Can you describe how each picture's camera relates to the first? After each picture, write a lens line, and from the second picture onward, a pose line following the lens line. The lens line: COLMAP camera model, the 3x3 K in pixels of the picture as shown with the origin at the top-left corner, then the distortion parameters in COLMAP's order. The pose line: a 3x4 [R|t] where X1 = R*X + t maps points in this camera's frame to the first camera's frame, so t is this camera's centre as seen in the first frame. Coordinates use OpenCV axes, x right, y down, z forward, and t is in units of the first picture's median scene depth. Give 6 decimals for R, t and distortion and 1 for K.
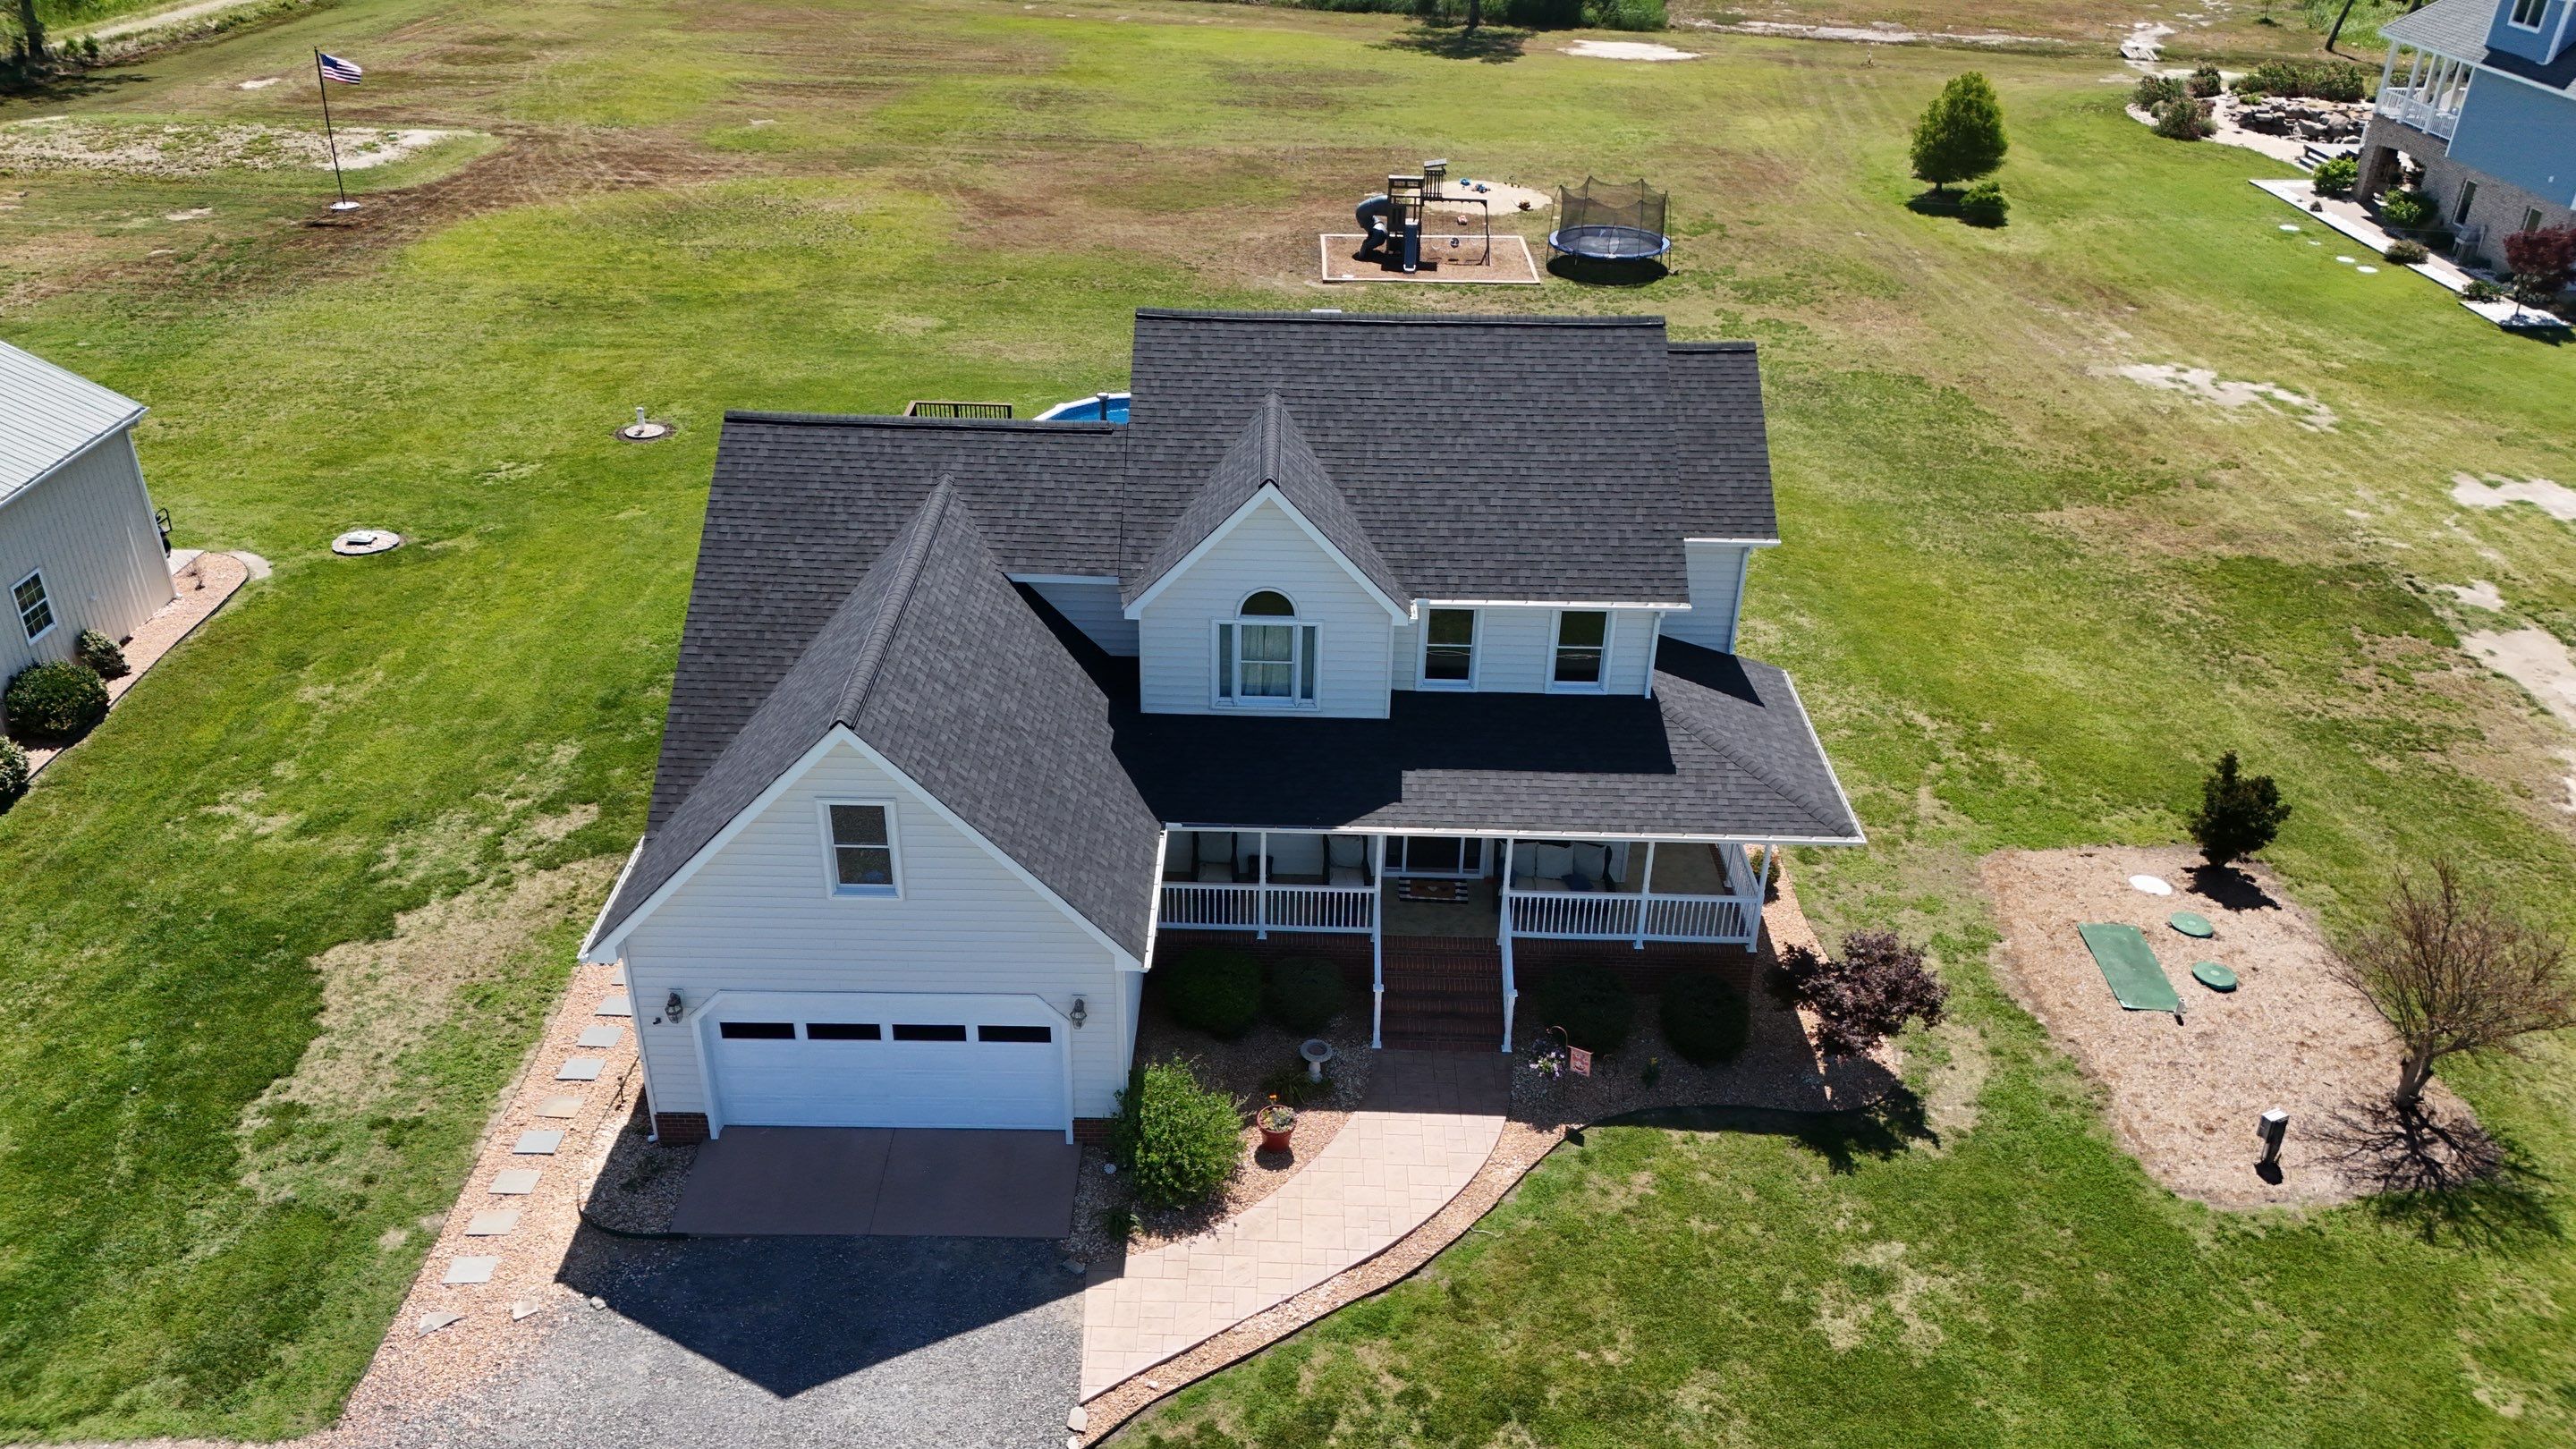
lens RADIAL K [[1875.9, 0, 1295.5], [0, 1875.9, 734.5], [0, 0, 1]] dist [0.063452, -0.065733]
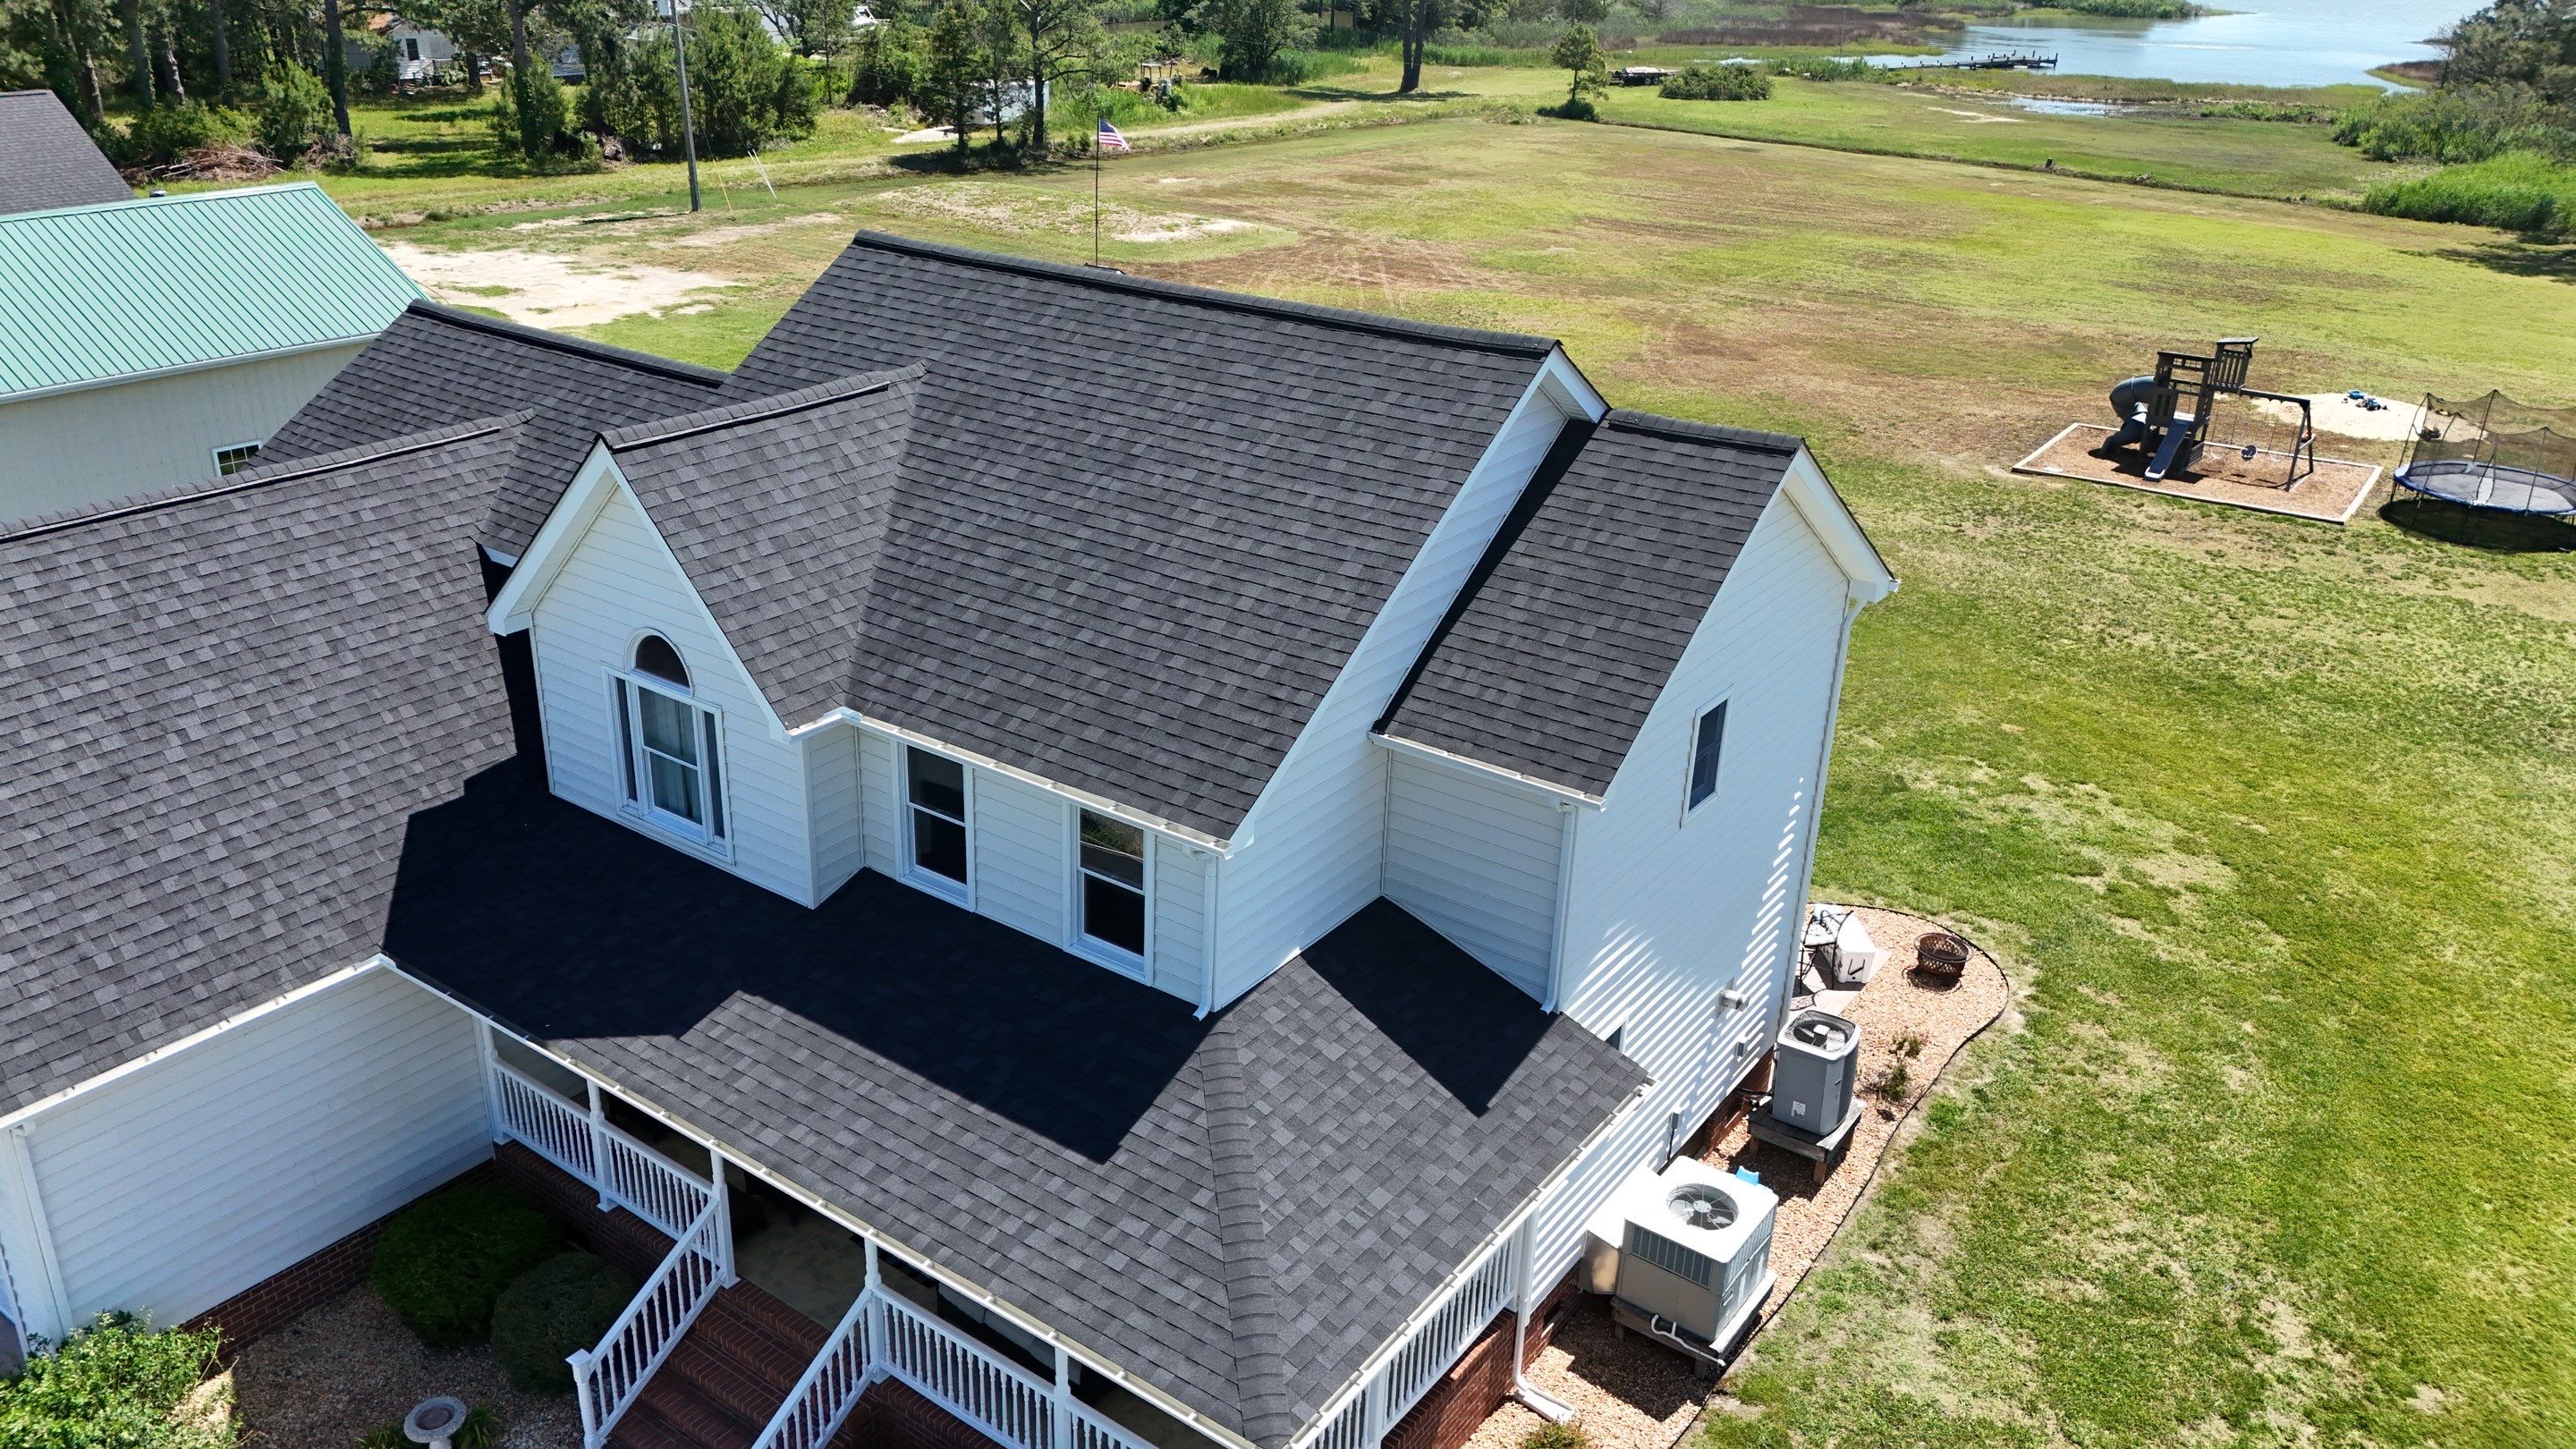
lens RADIAL K [[1881.8, 0, 1280.1], [0, 1881.8, 705.9], [0, 0, 1]] dist [0.067802, -0.075402]
pose [[0.811283, 0.224166, -0.539972, 0.381450], [-0.292753, 0.955207, -0.043299, -0.069054], [0.506079, 0.193207, 0.840569, 0.469128]]
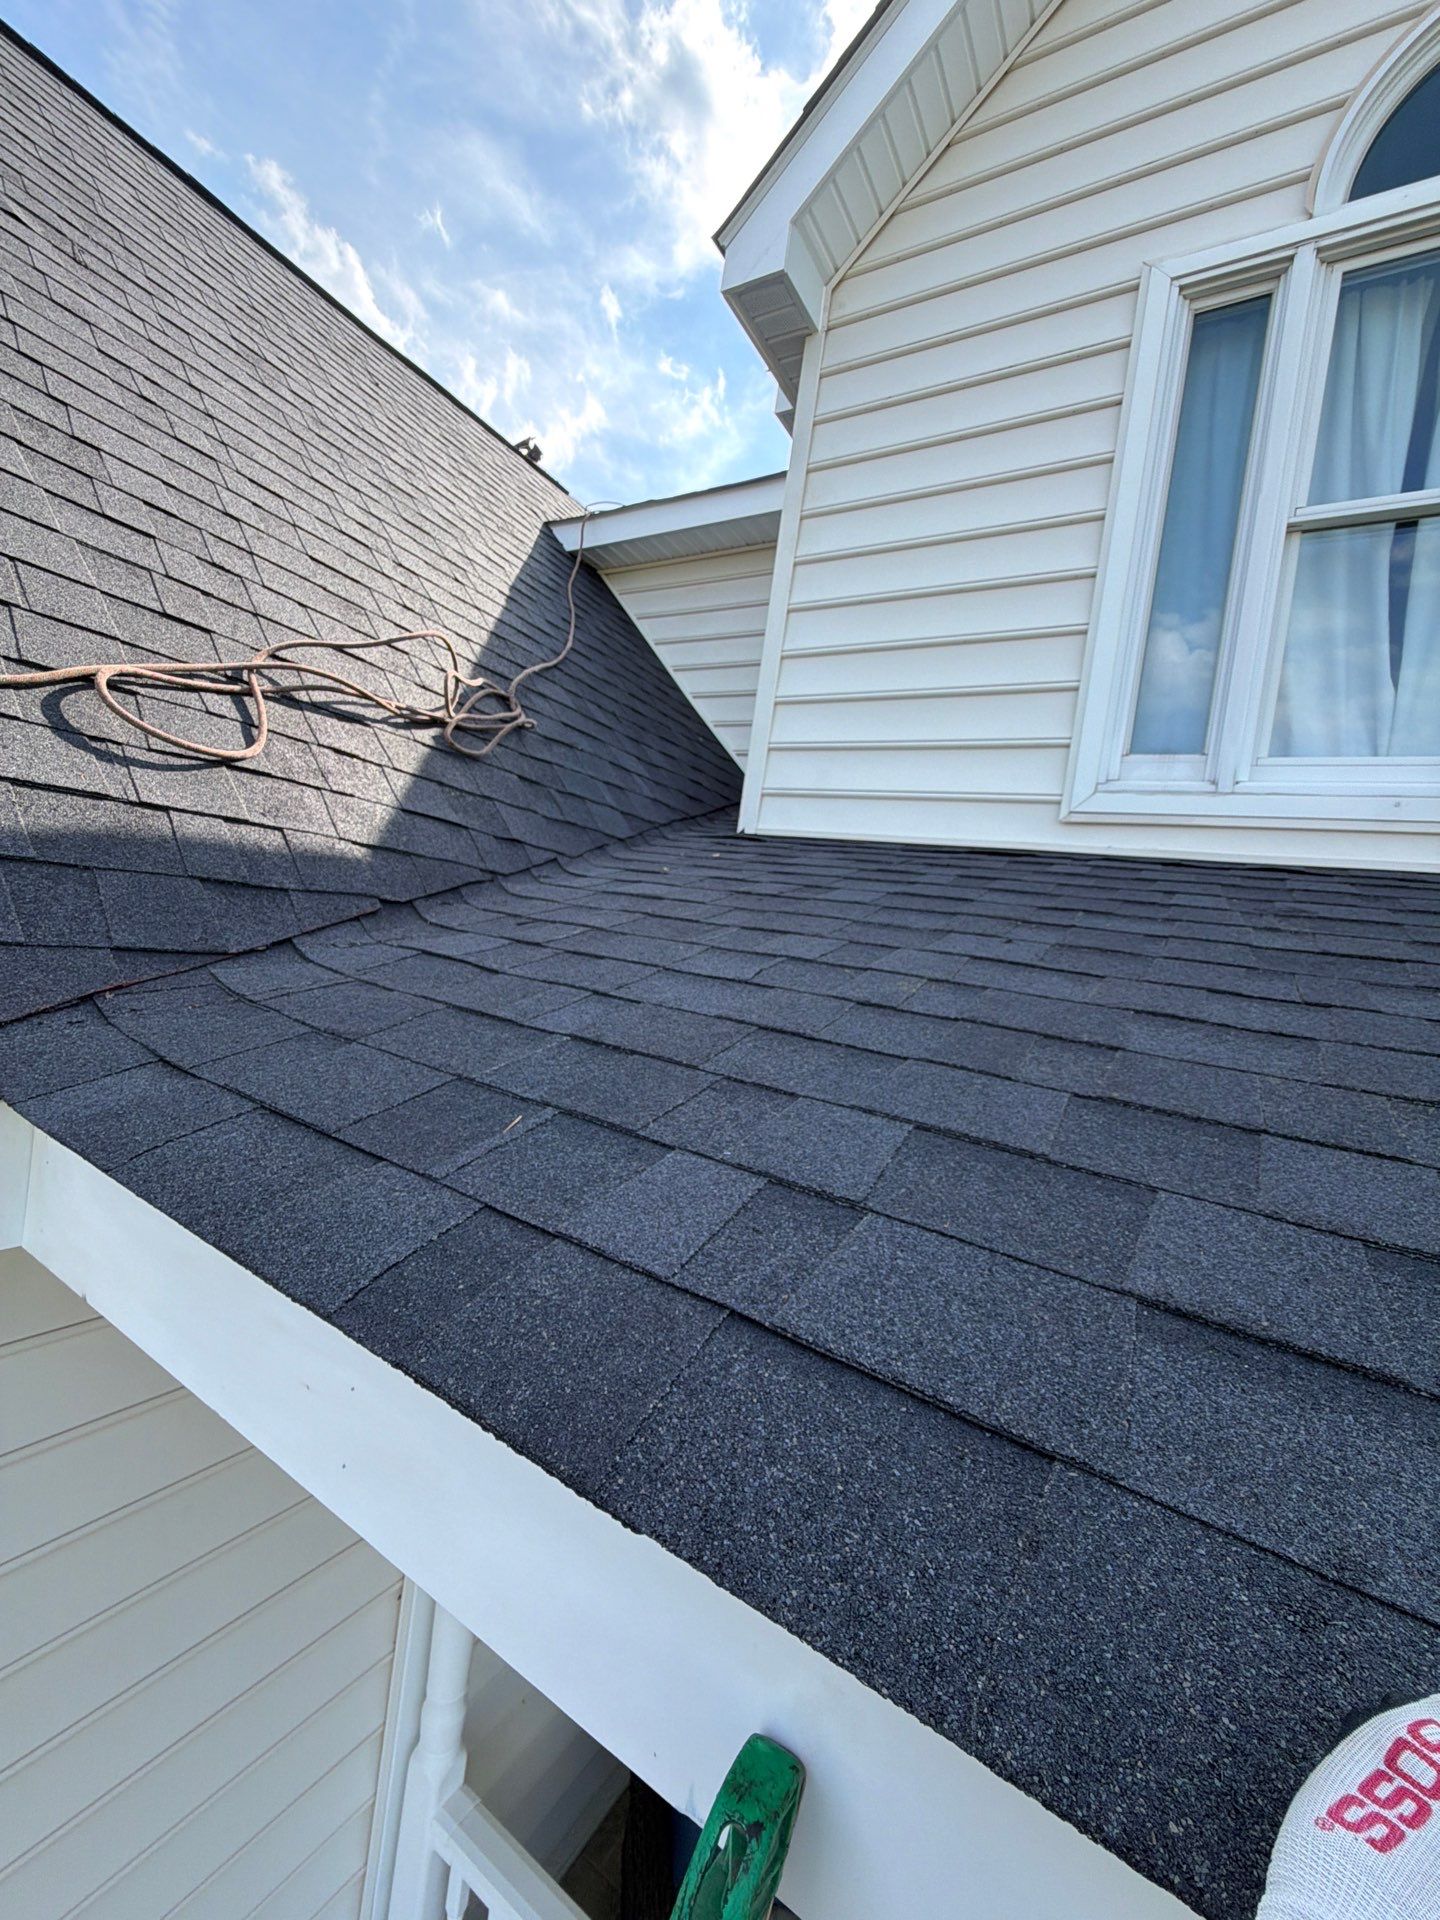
lens RADIAL K [[768.7, 0, 723.7], [0, 768.7, 954.9], [0, 0, 1]] dist [0.000666, 0.000202]
pose [[0.848184, 0.106826, -0.518819, -0.026762], [-0.363747, 0.829468, -0.423876, 0.034827], [0.385062, 0.548243, 0.742399, 0.768079]]
